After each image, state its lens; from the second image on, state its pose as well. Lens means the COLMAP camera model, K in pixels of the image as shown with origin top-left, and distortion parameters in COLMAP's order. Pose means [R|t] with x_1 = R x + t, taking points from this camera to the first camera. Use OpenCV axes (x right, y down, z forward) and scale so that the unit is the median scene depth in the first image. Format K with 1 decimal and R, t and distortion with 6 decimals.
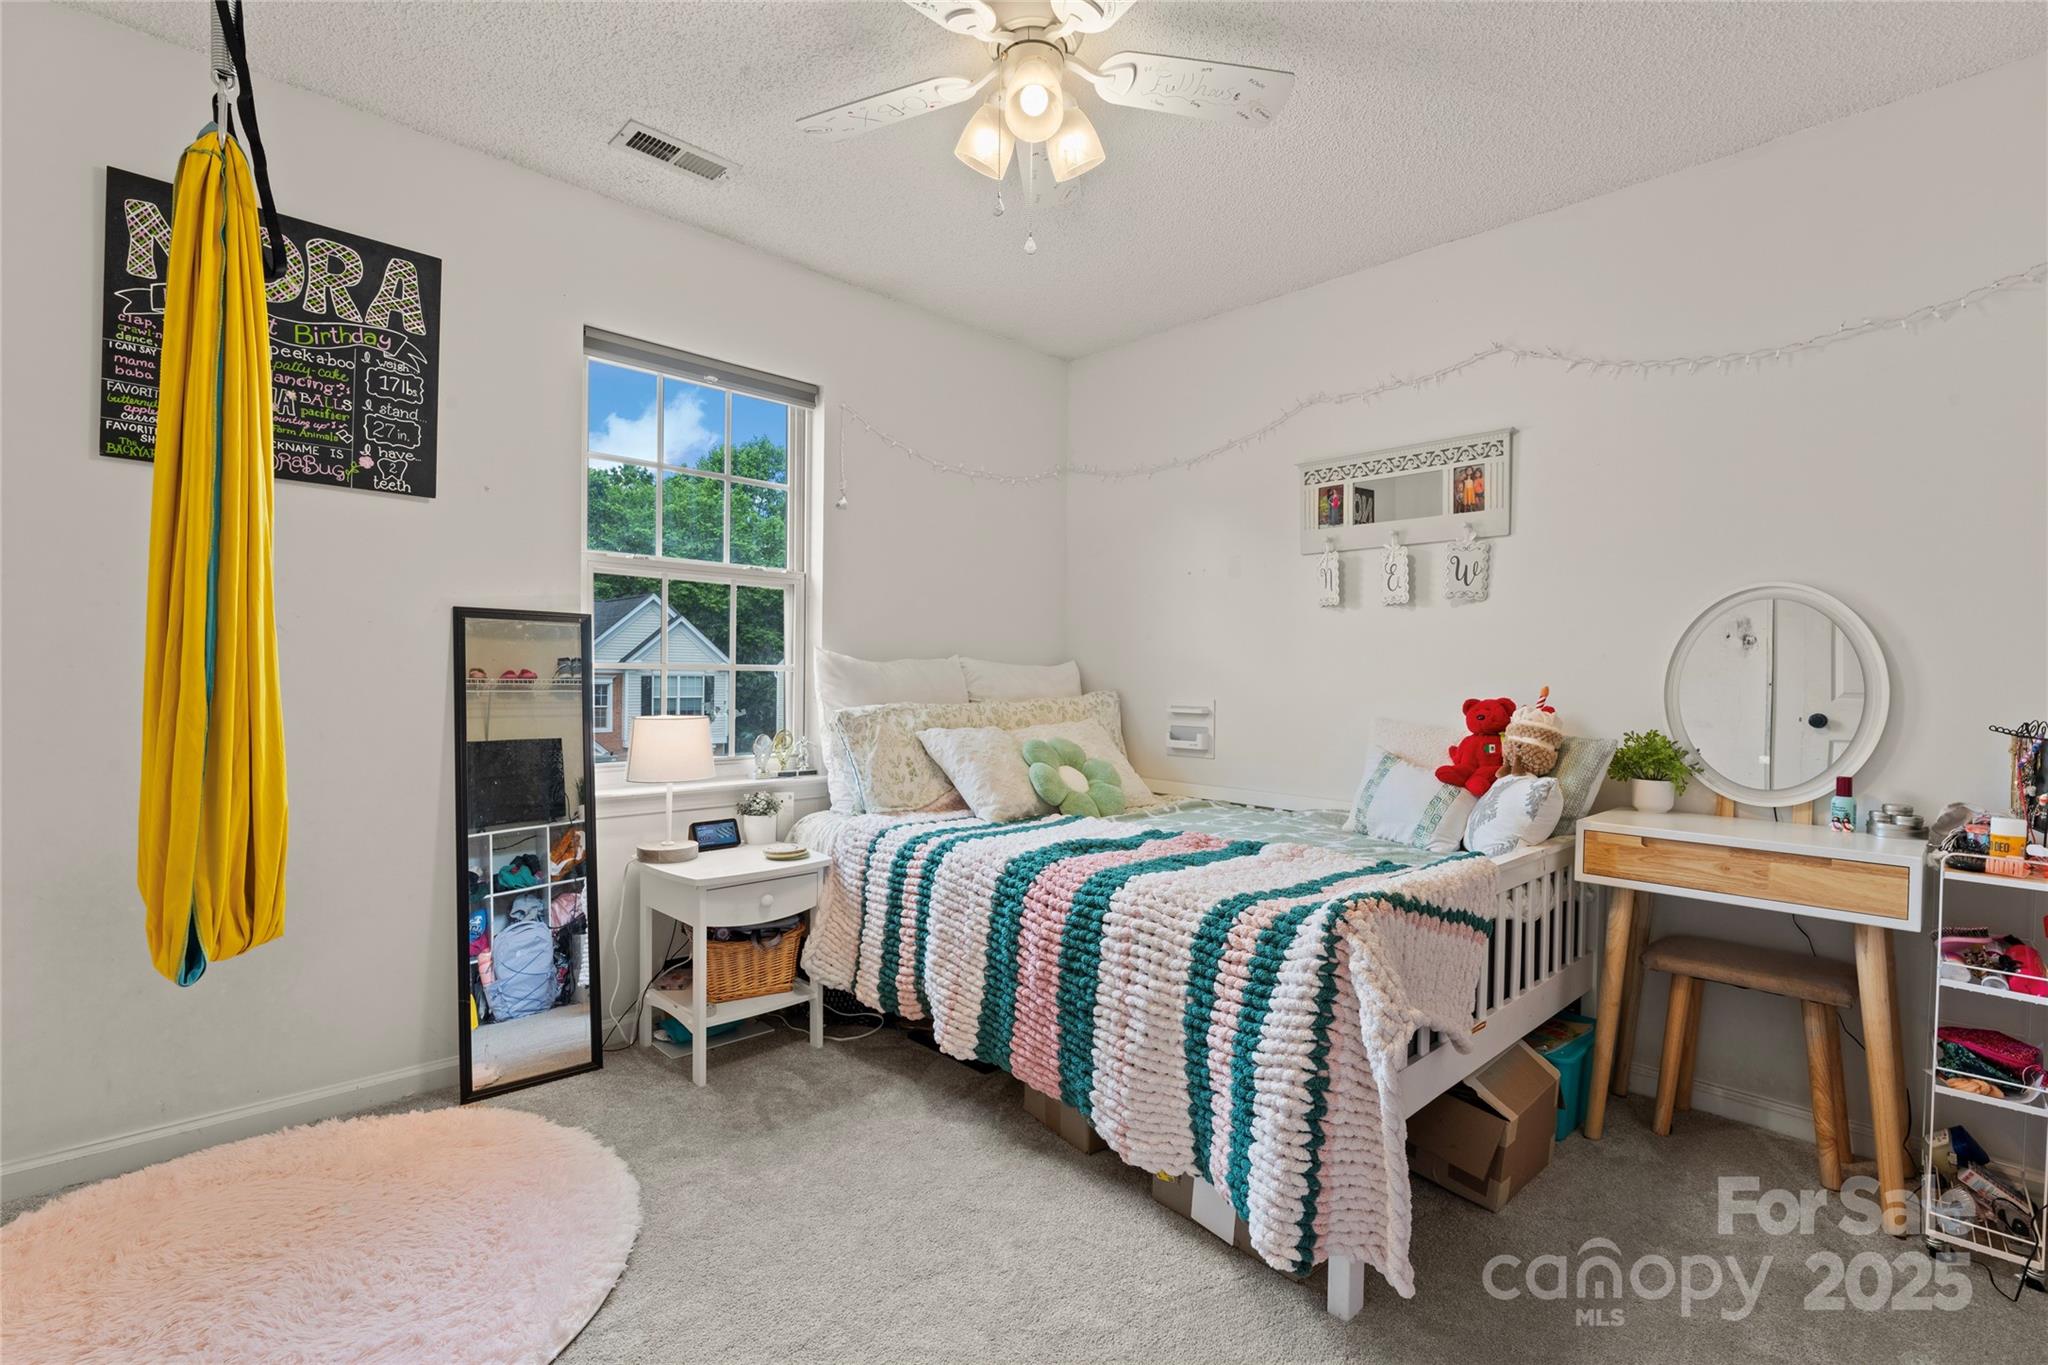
lens RADIAL K [[915.3, 0, 1024.5], [0, 915.3, 690.2], [0, 0, 1]] dist [-0.002053, -0.000554]
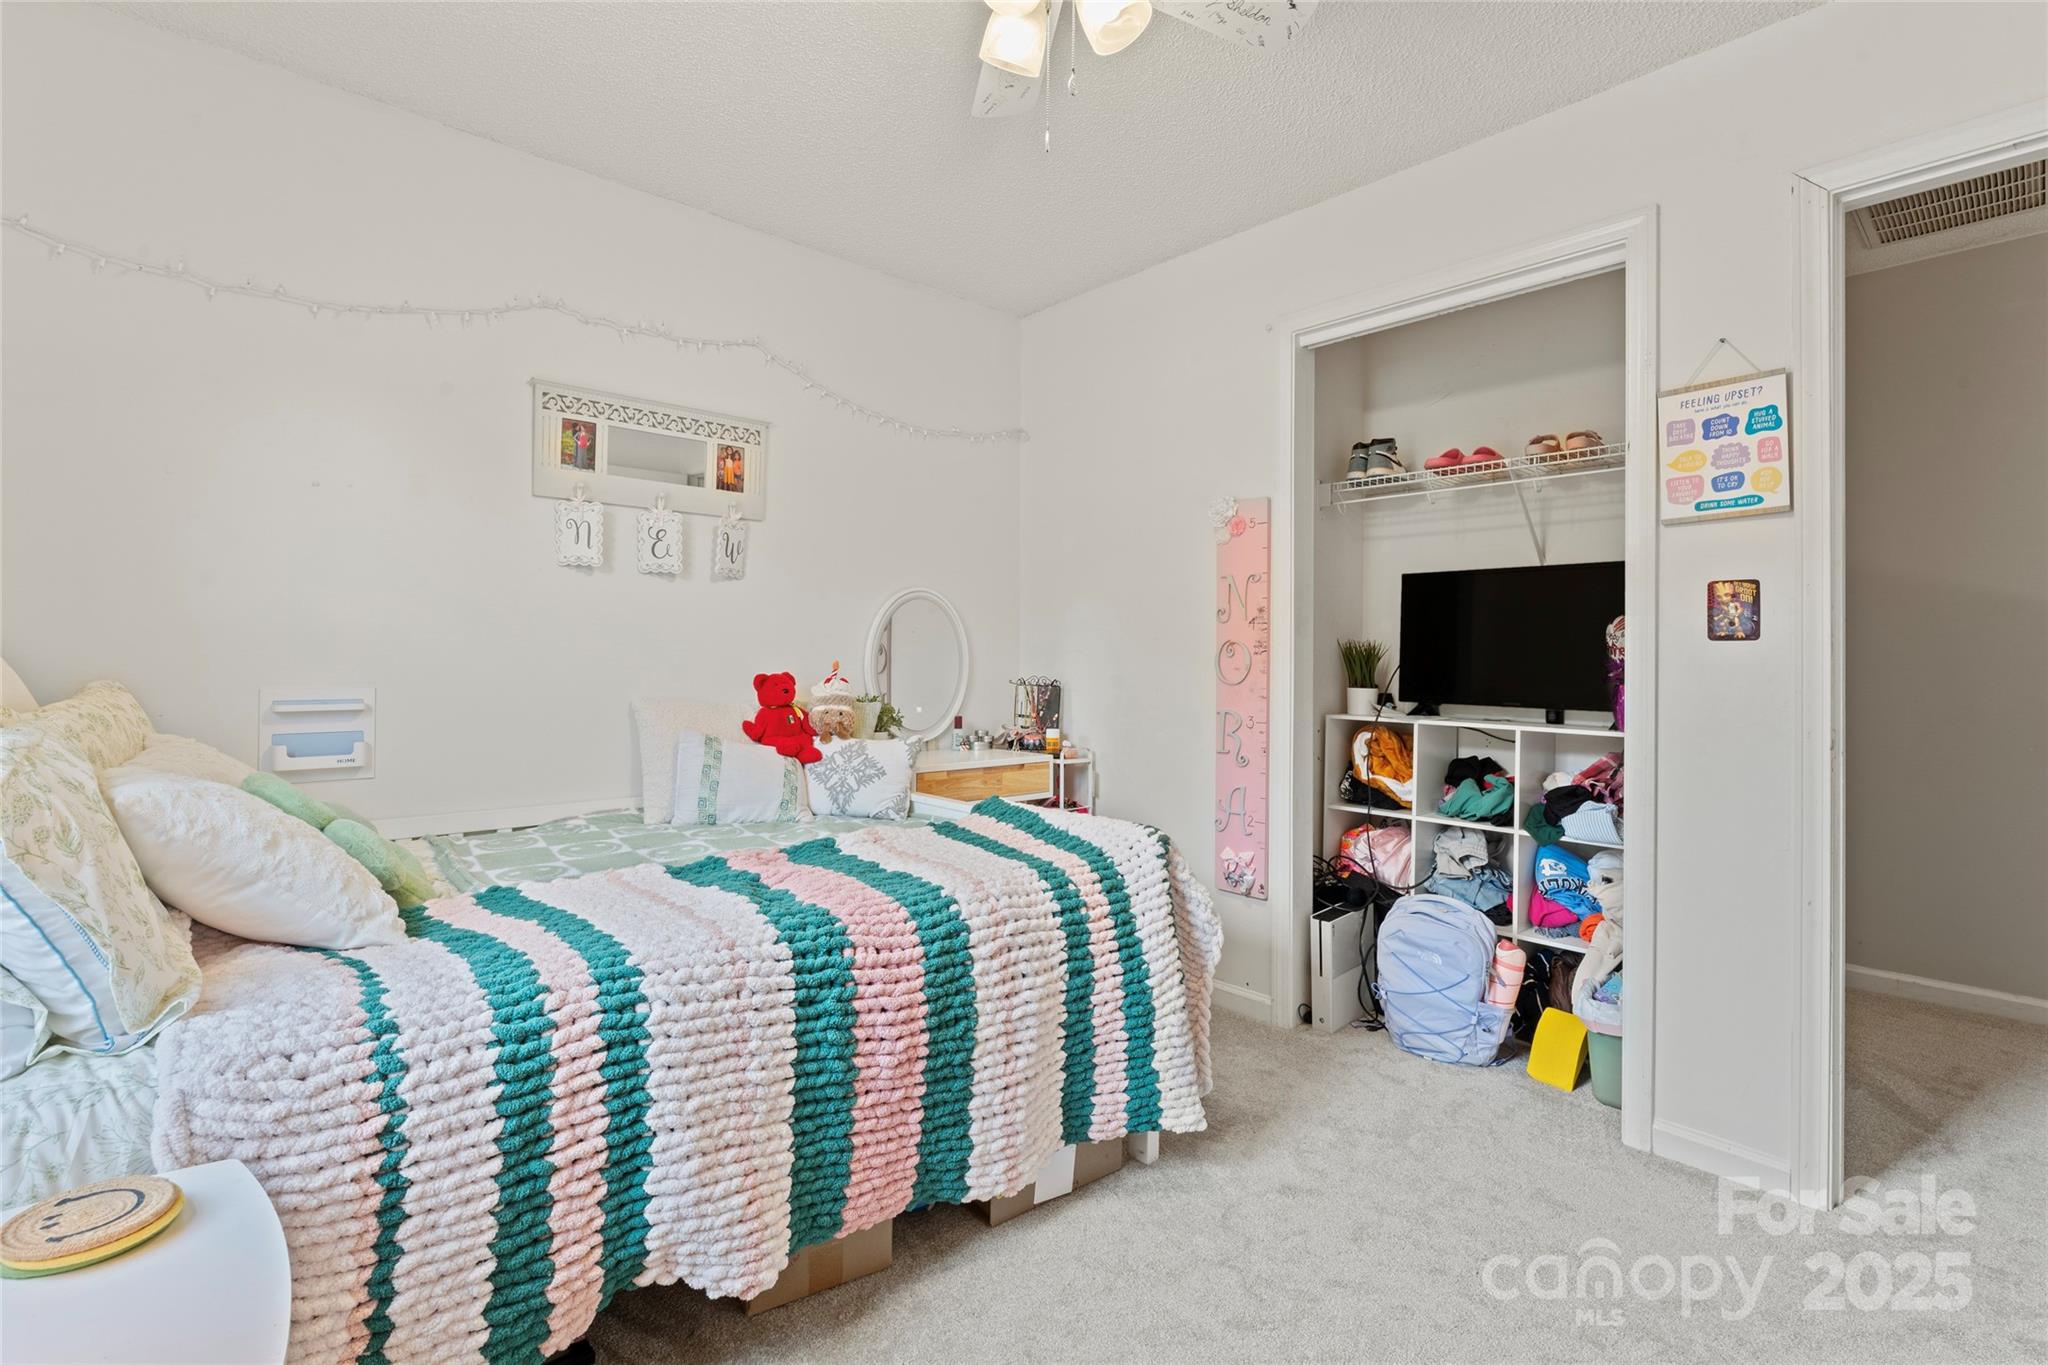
lens RADIAL K [[915.3, 0, 1024.7], [0, 915.3, 664.6], [0, 0, 1]] dist [-0.002053, -0.000554]
pose [[0.051045, -0.018419, 0.998526, -0.660431], [0.010707, 0.999783, 0.017895, -0.020605], [-0.998639, 0.009778, 0.051231, 0.791139]]
